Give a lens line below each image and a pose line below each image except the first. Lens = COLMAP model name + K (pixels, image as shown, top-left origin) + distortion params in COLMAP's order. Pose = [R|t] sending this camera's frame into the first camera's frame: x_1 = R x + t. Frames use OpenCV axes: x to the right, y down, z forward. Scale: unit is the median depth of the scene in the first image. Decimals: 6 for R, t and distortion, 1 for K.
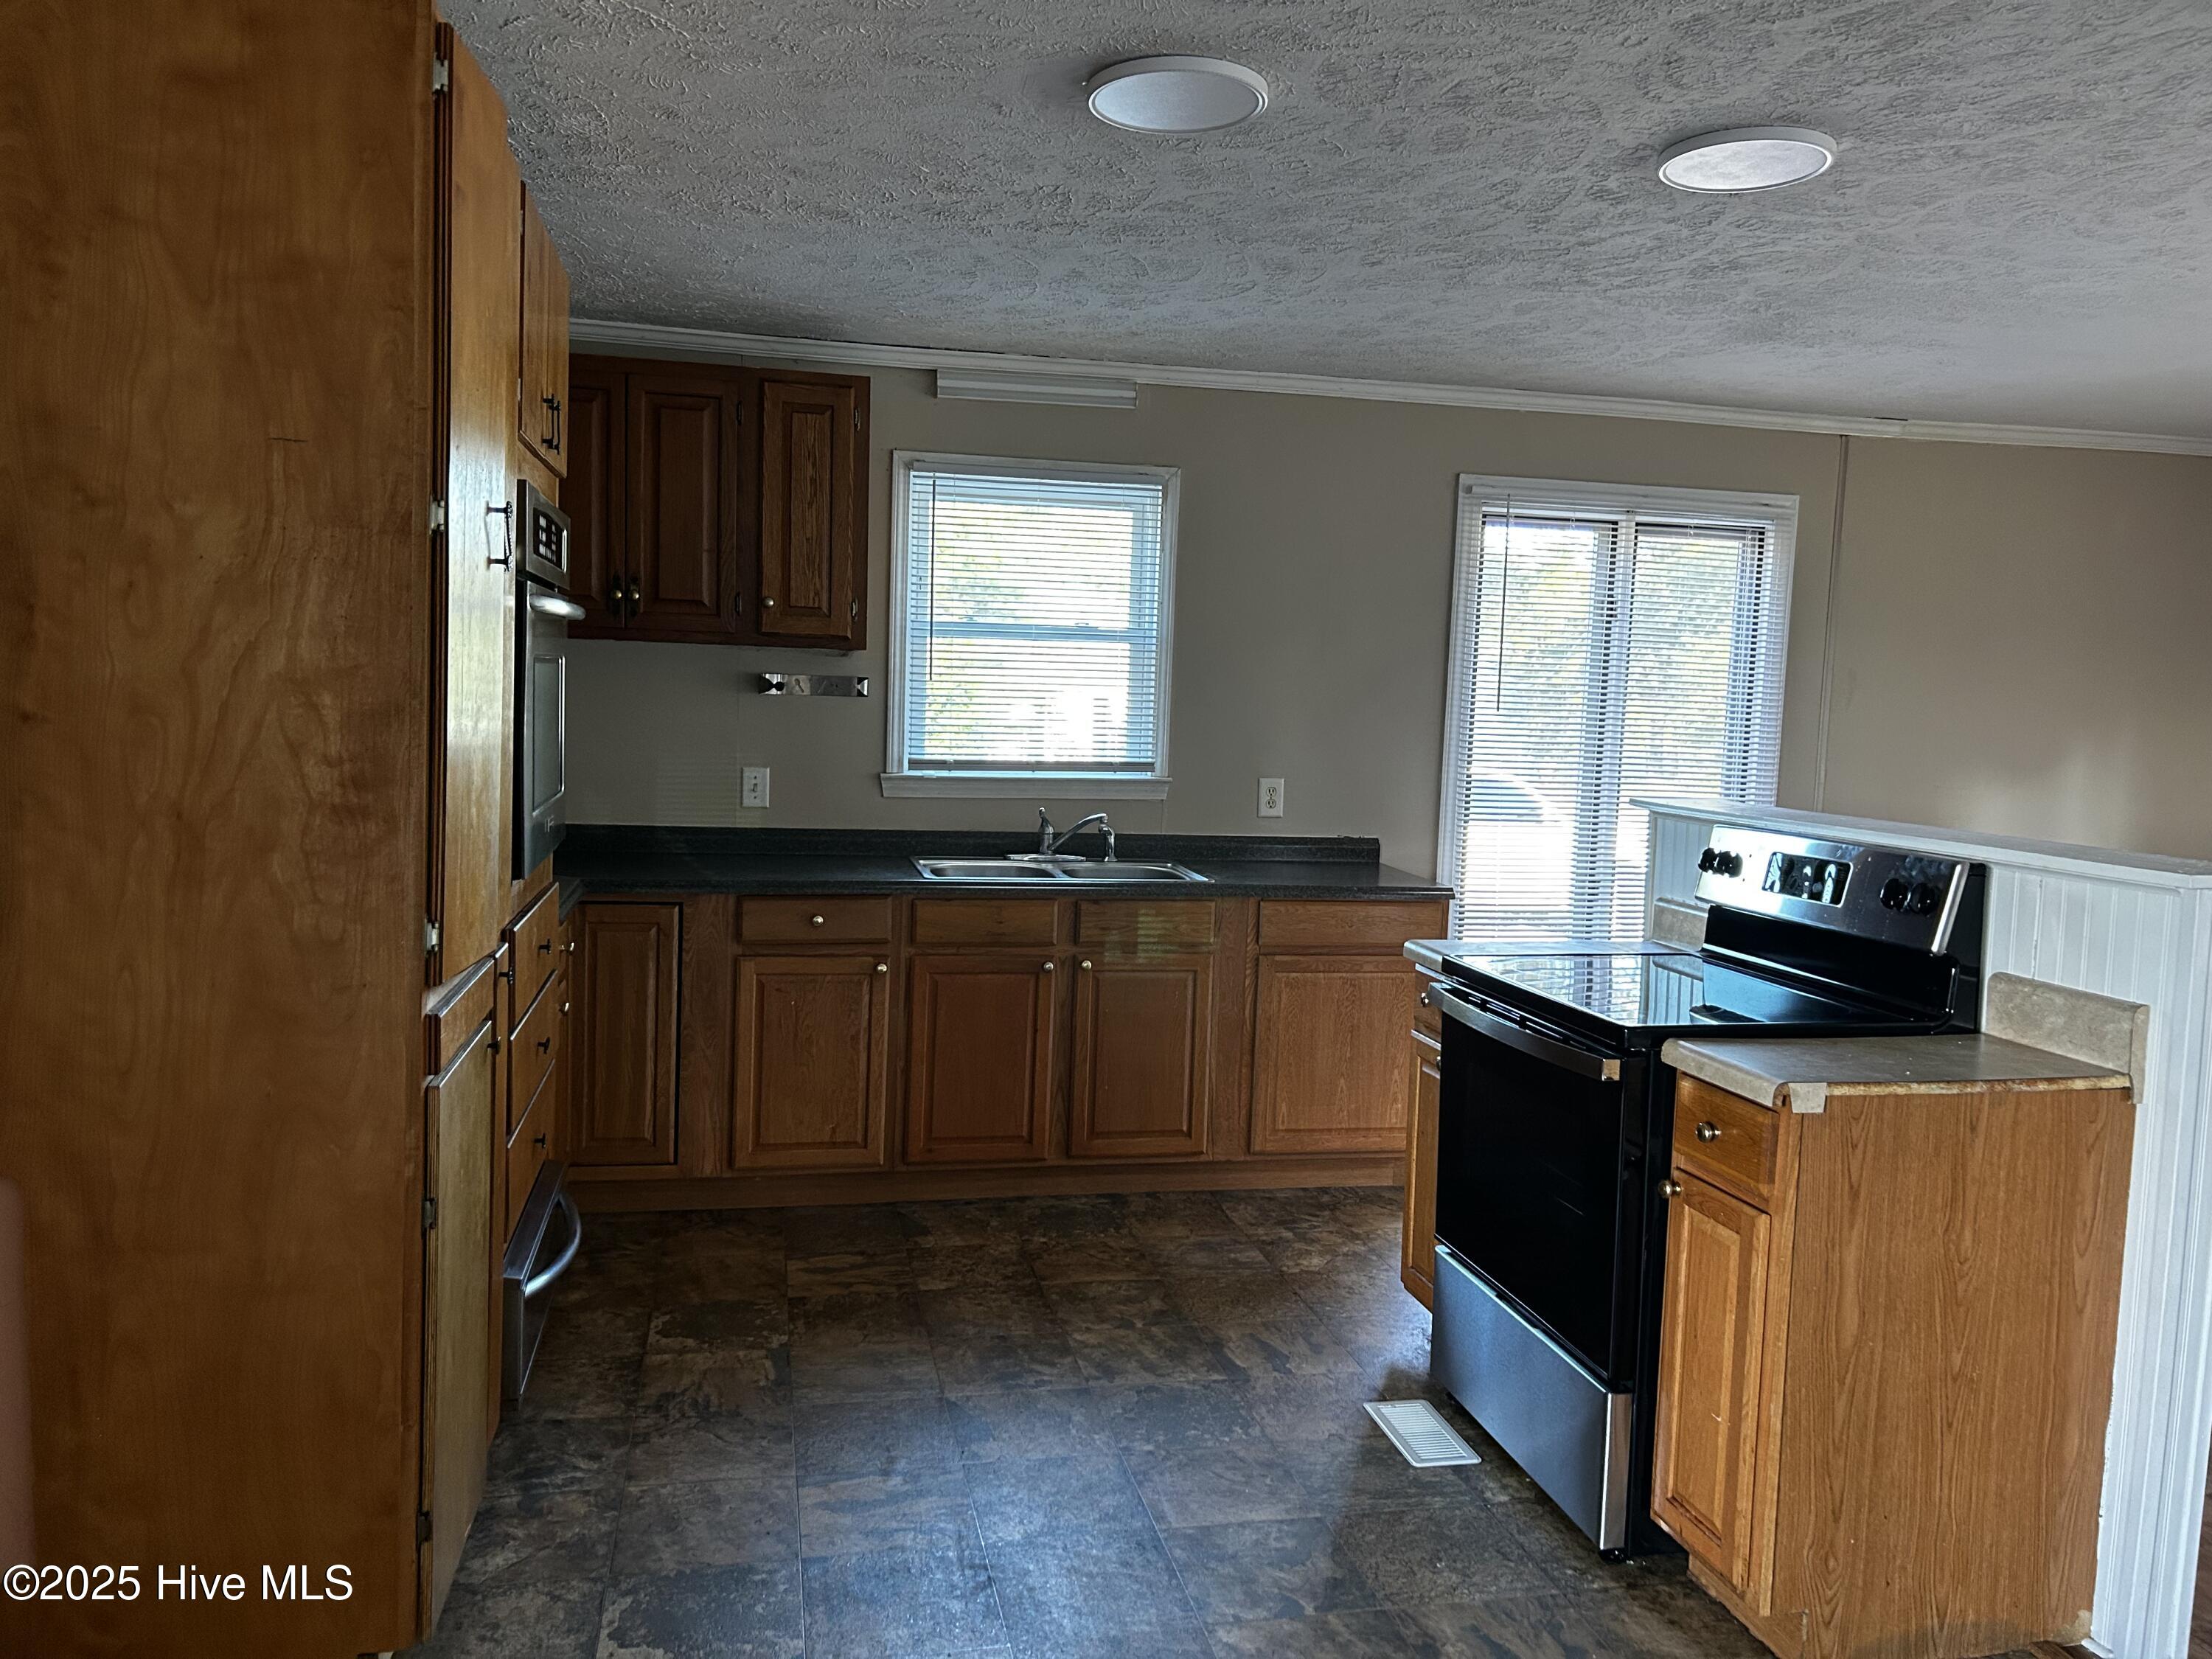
lens RADIAL K [[1673.7, 0, 1100.9], [0, 1673.7, 834.4], [0, 0, 1]] dist [0.060532, -0.058609]
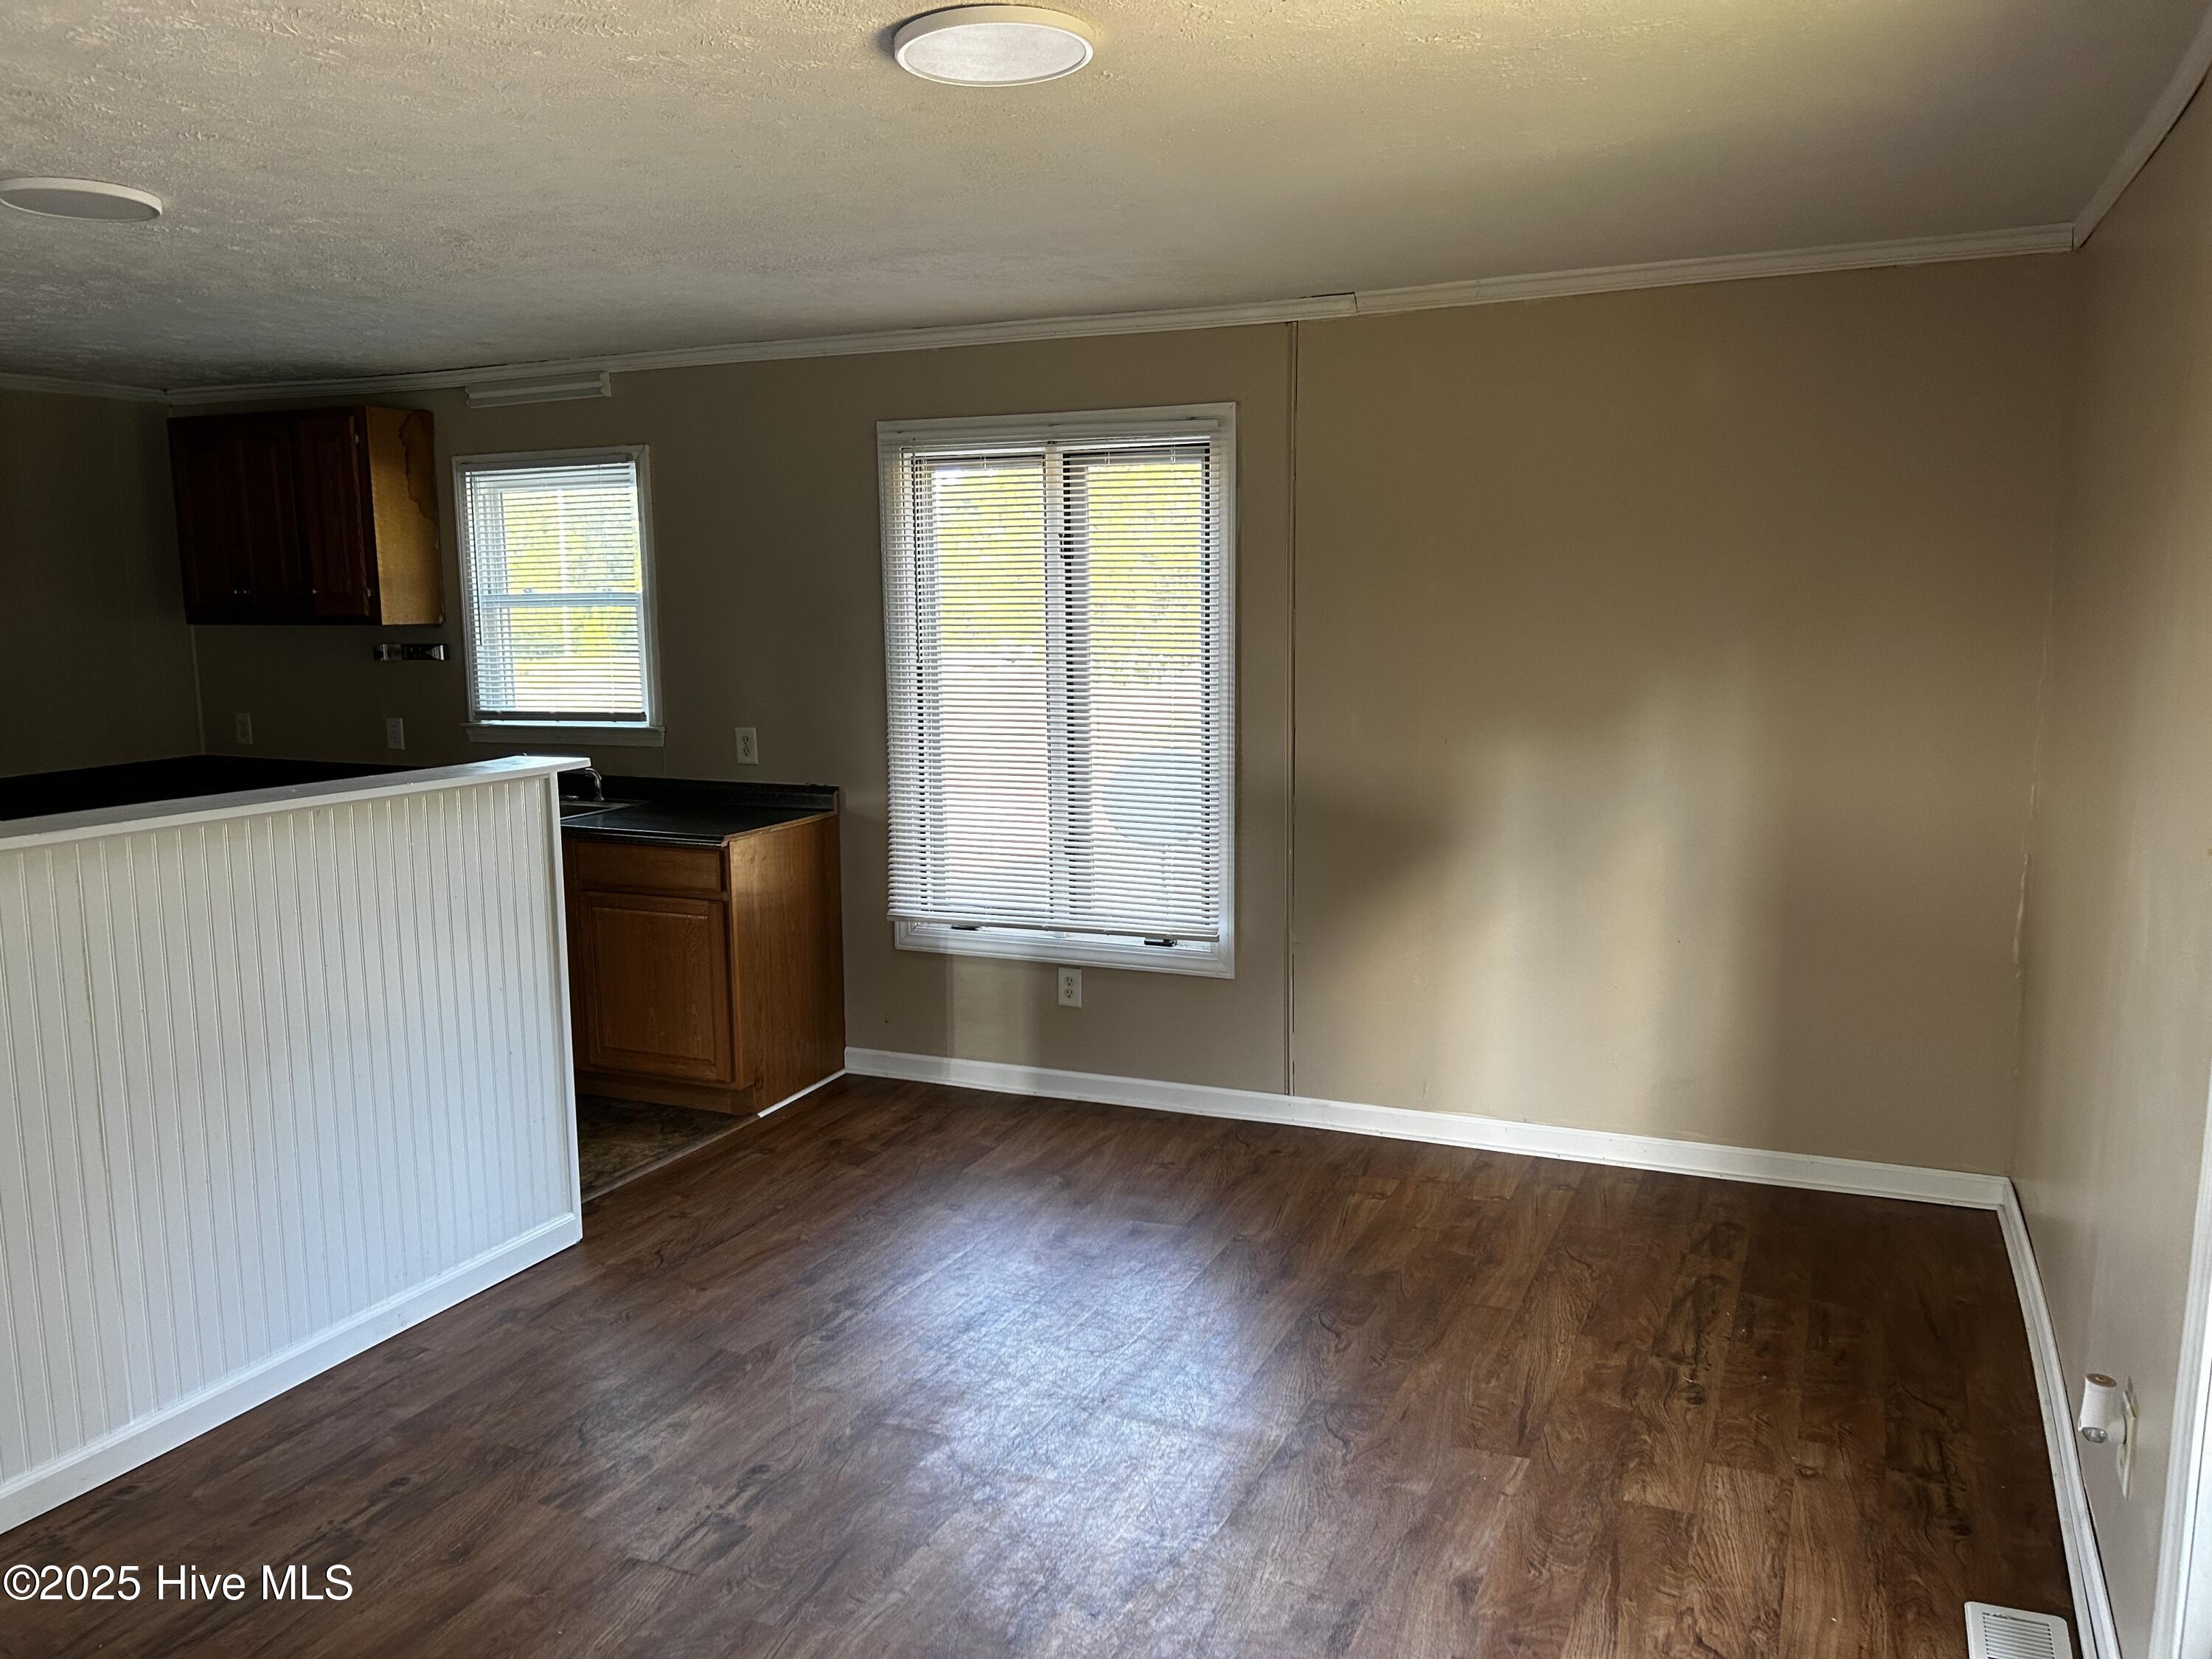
lens RADIAL K [[1673.7, 0, 1104.7], [0, 1673.7, 831.3], [0, 0, 1]] dist [0.060532, -0.058609]
pose [[0.797557, 0.044161, -0.601625, 0.919615], [-0.013343, 0.998364, 0.055596, -0.029844], [0.603096, -0.036313, 0.796841, 0.280272]]
